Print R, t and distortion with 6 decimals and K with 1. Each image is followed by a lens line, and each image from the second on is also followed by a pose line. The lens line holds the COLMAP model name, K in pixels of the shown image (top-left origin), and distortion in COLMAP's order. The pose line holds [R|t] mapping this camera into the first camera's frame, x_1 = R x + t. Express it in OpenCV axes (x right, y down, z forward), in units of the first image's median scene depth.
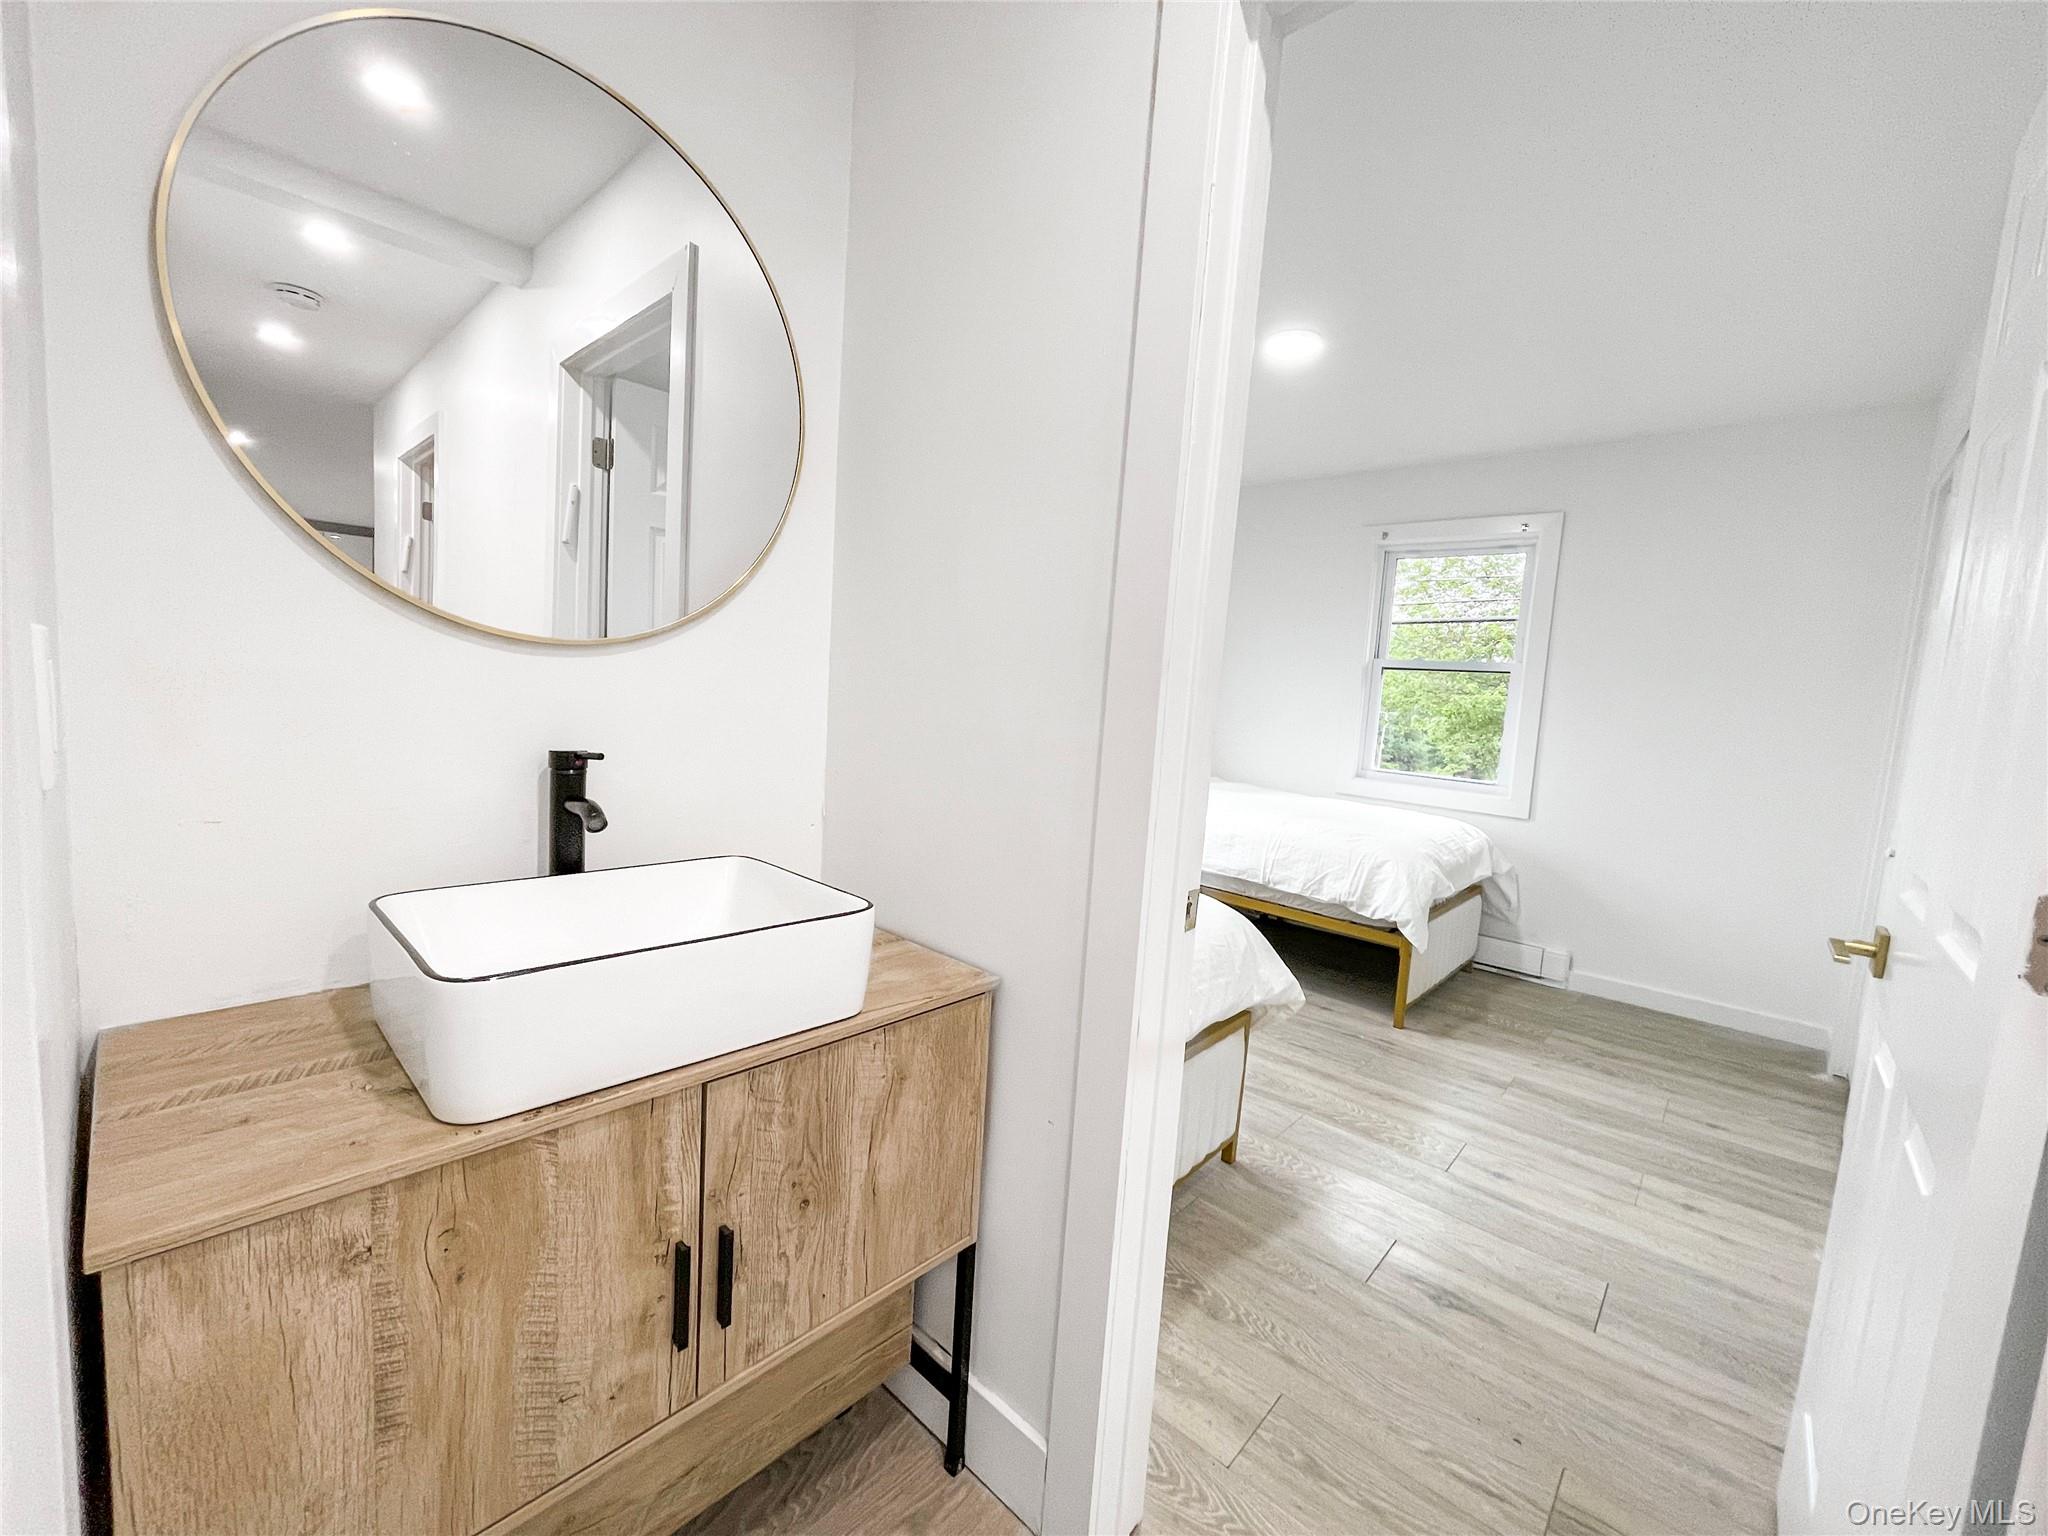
lens RADIAL K [[824.6, 0, 1029.6], [0, 824.6, 759.2], [0, 0, 1]] dist [0.001467, 0.000128]
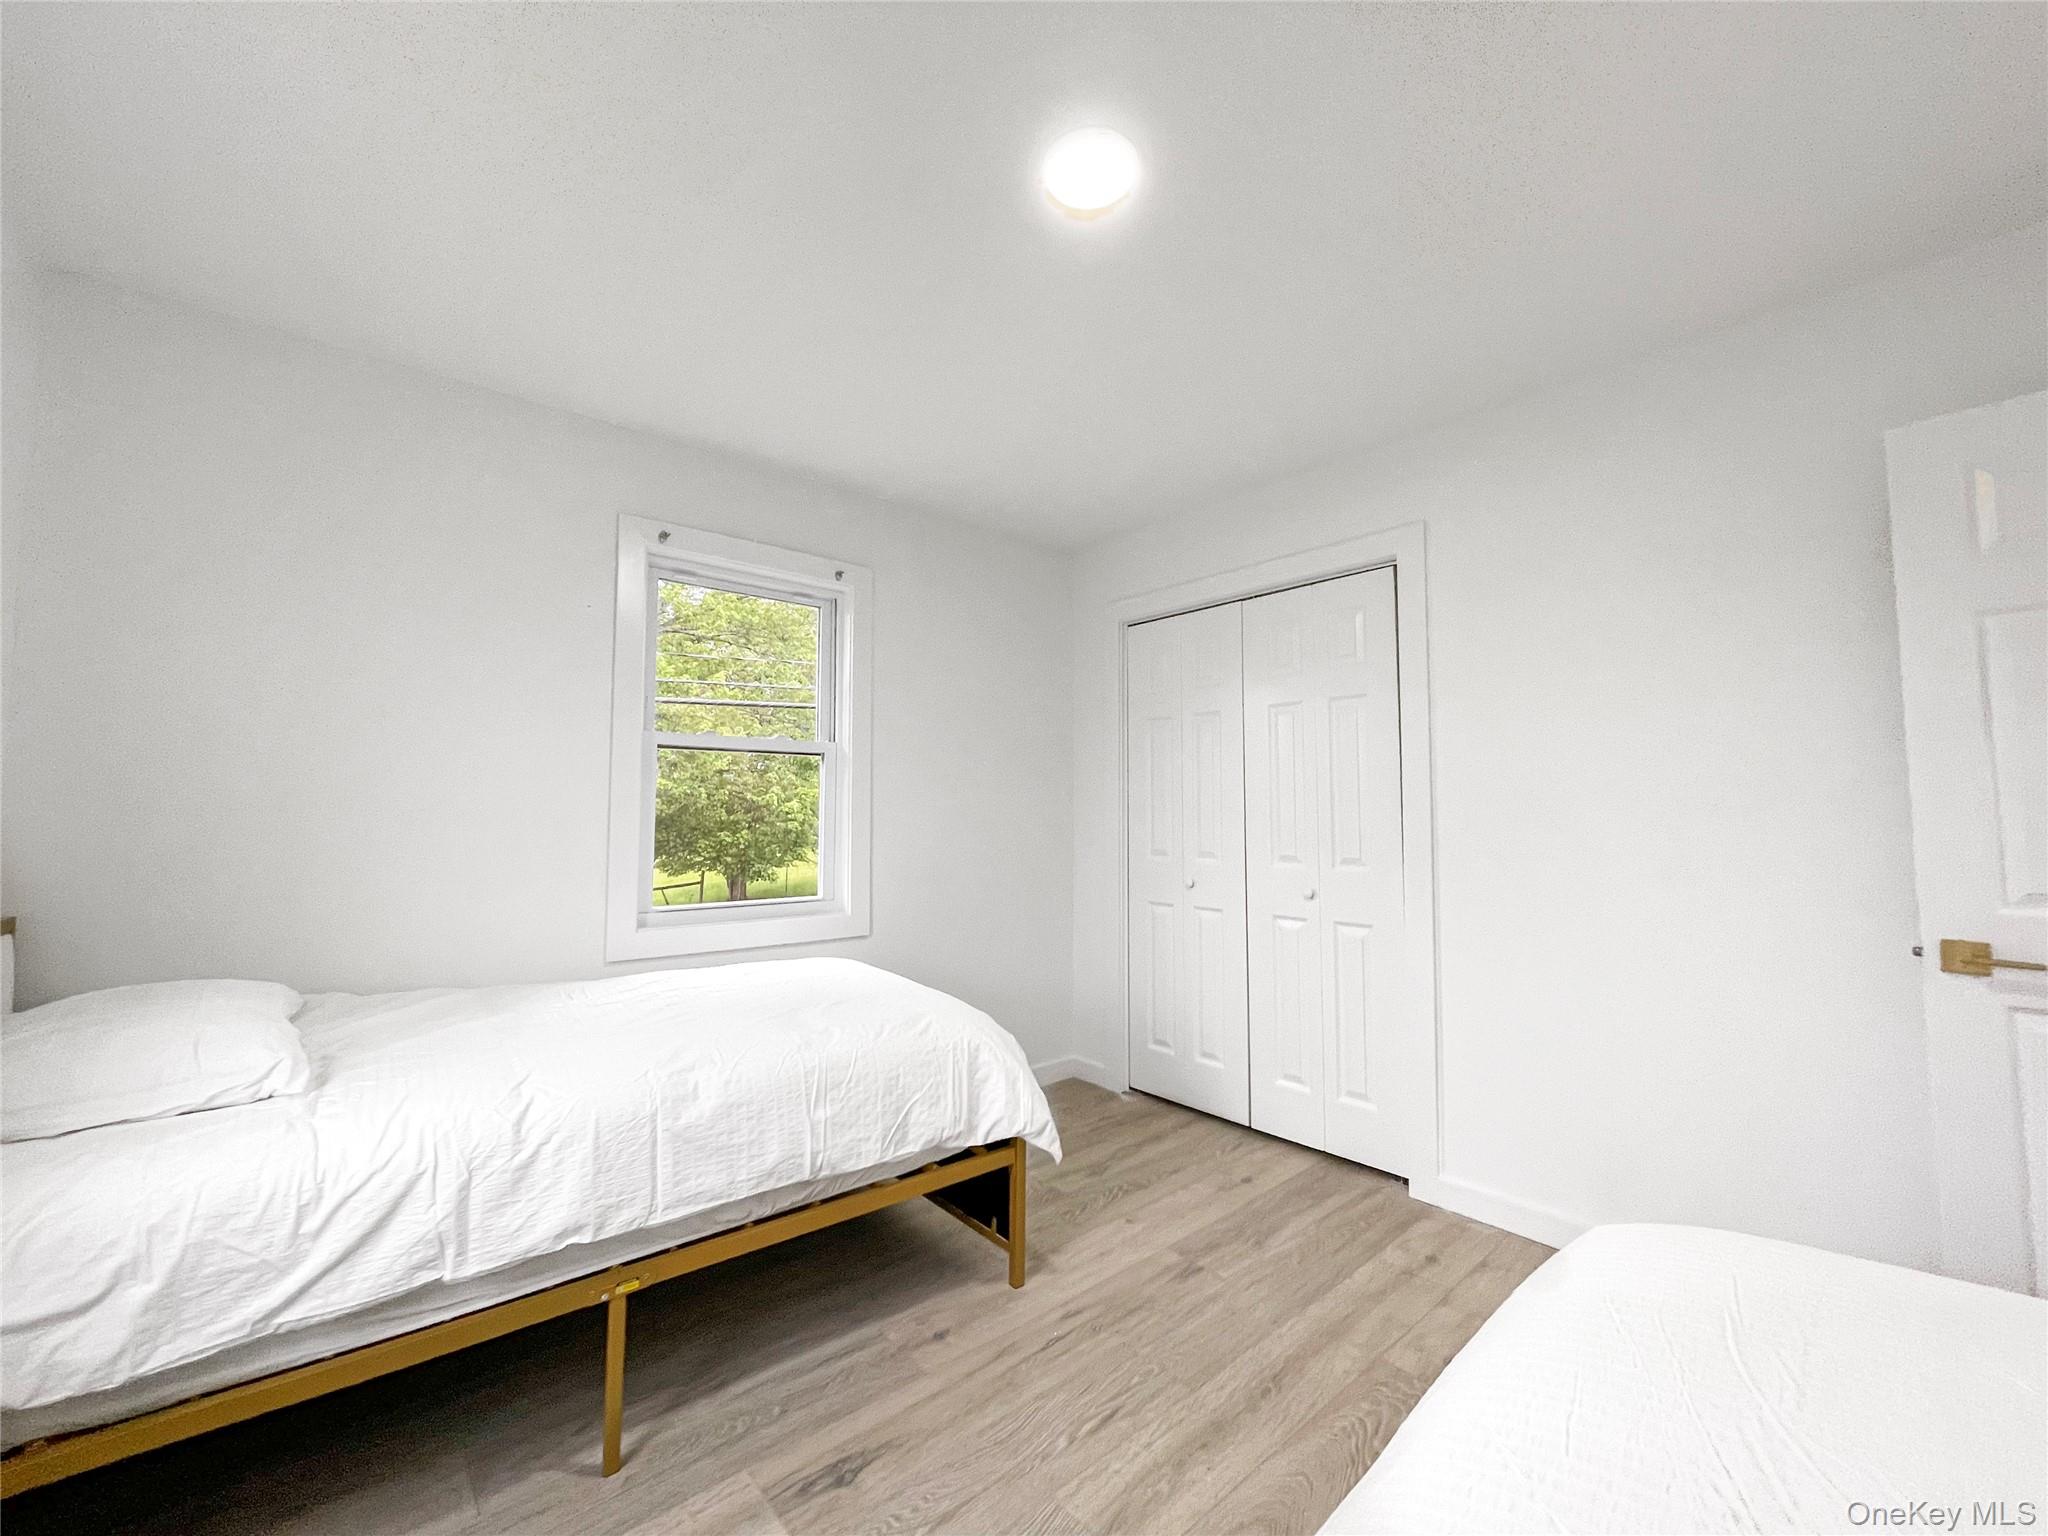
lens RADIAL K [[823.3, 0, 1019.0], [0, 823.3, 765.2], [0, 0, 1]] dist [-0.003441, -0.000012]
pose [[0.125092, -0.007259, 0.992119, -0.209069], [0.086928, 0.996208, -0.003671, -0.091992], [-0.988330, 0.086702, 0.125249, 0.854874]]
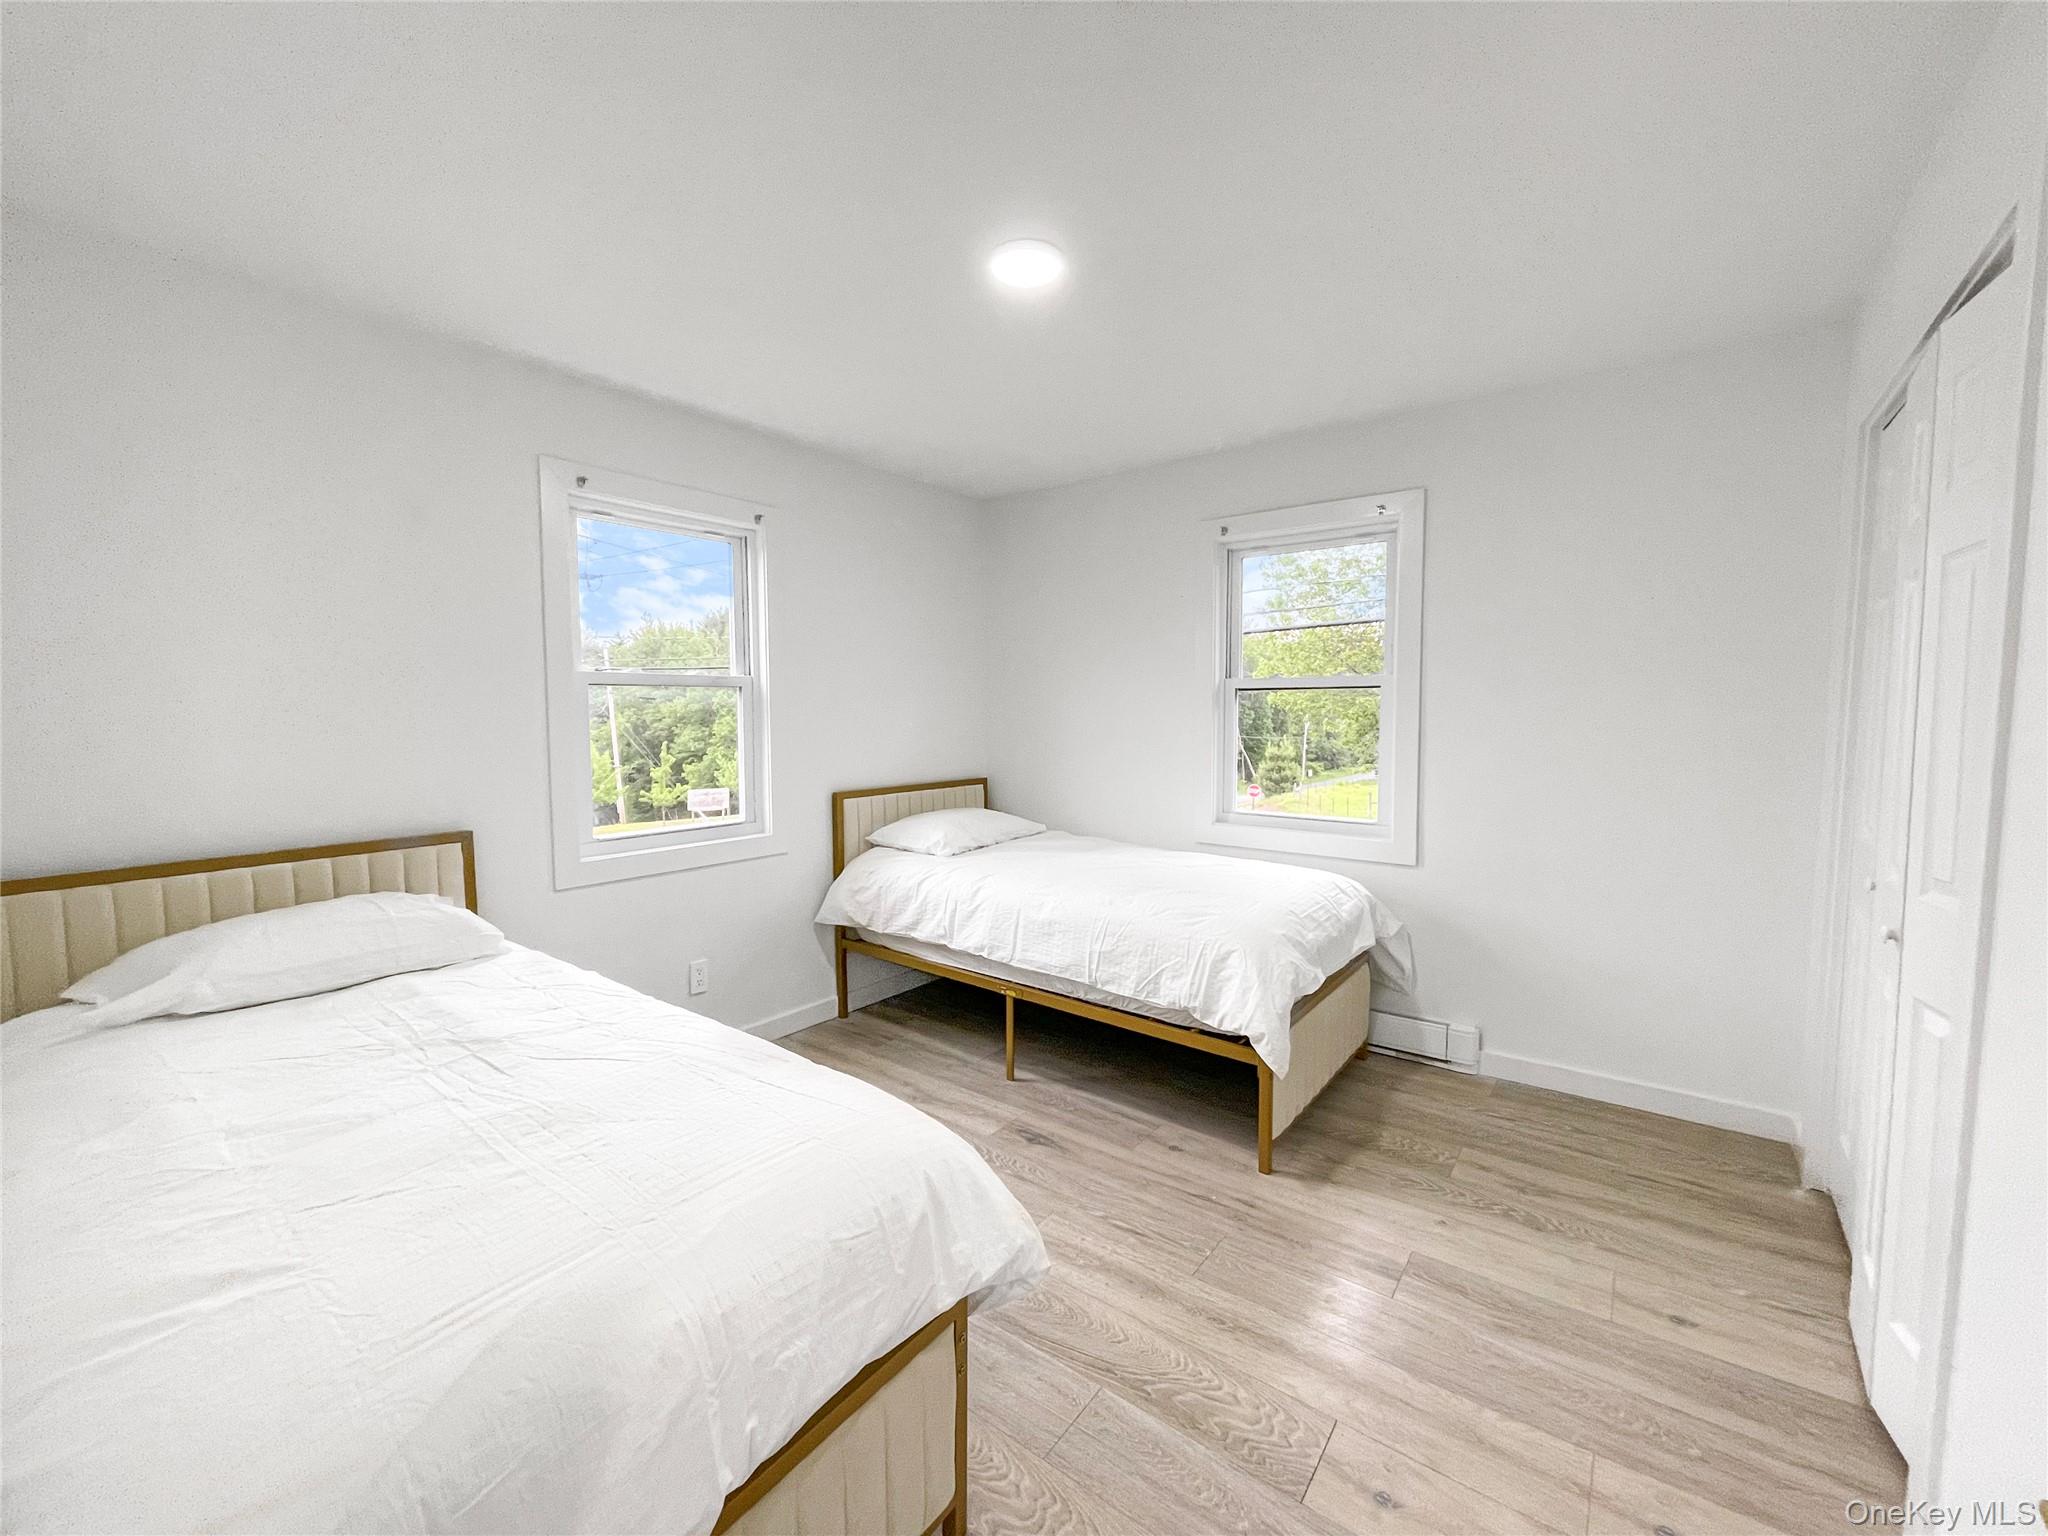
lens RADIAL K [[823.3, 0, 1019.0], [0, 823.3, 765.2], [0, 0, 1]] dist [-0.003441, -0.000012]
pose [[0.994826, -0.076889, 0.066400, 0.196834], [0.078341, 0.996735, -0.019544, -0.046396], [-0.064681, 0.024645, 0.997602, 0.249924]]
